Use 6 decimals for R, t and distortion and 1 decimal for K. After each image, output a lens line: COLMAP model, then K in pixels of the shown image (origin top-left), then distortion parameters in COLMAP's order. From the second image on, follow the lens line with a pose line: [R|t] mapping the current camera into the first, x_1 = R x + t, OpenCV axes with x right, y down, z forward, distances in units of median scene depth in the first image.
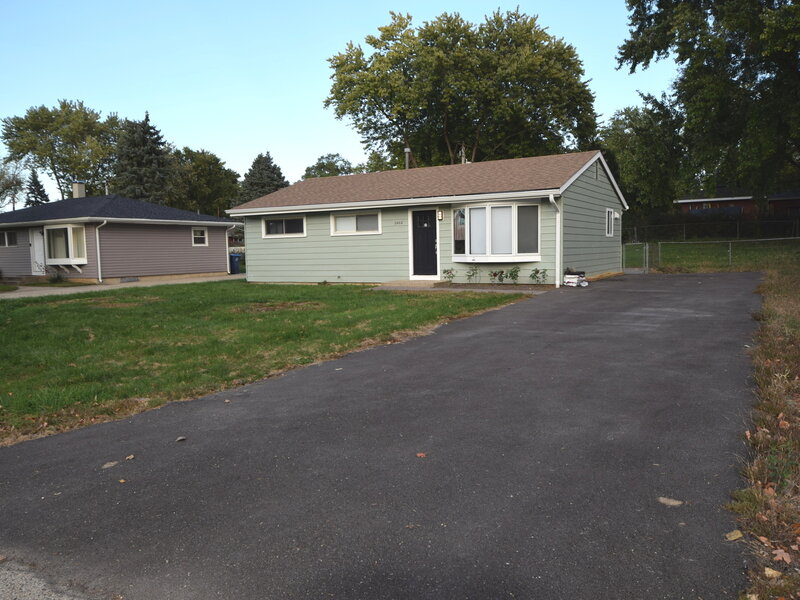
lens RADIAL K [[623.3, 0, 404.6], [0, 623.3, 302.3], [0, 0, 1]] dist [0.023034, -0.009583]
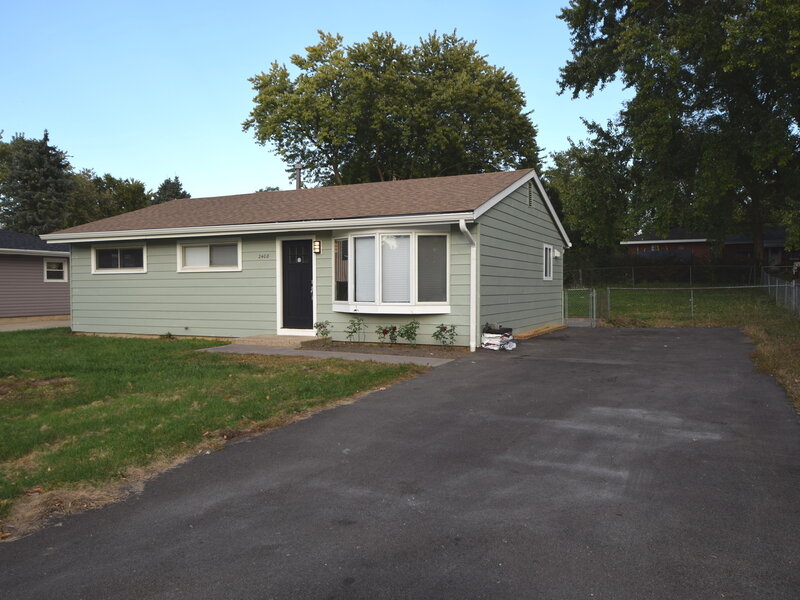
lens RADIAL K [[623.3, 0, 404.2], [0, 623.3, 302.8], [0, 0, 1]] dist [0.023034, -0.009583]
pose [[0.996911, 0.015394, 0.077016, 0.061332], [-0.010714, 0.998092, -0.060815, -0.018822], [-0.077805, 0.059802, 0.995173, 0.163818]]
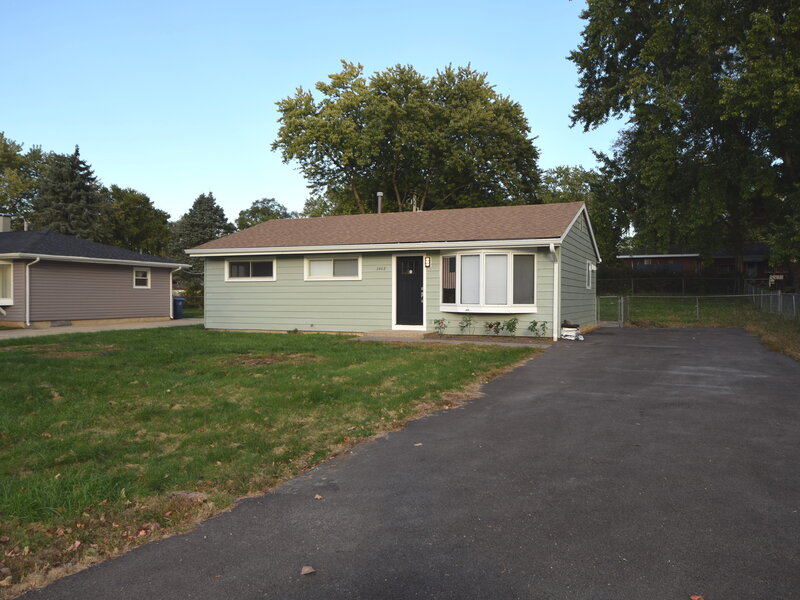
lens RADIAL K [[623.3, 0, 404.1], [0, 623.3, 301.3], [0, 0, 1]] dist [0.023034, -0.009583]
pose [[0.992940, 0.022121, 0.116538, -0.051774], [-0.012919, 0.996781, -0.079131, -0.002978], [-0.117913, 0.077067, 0.990029, 0.045000]]
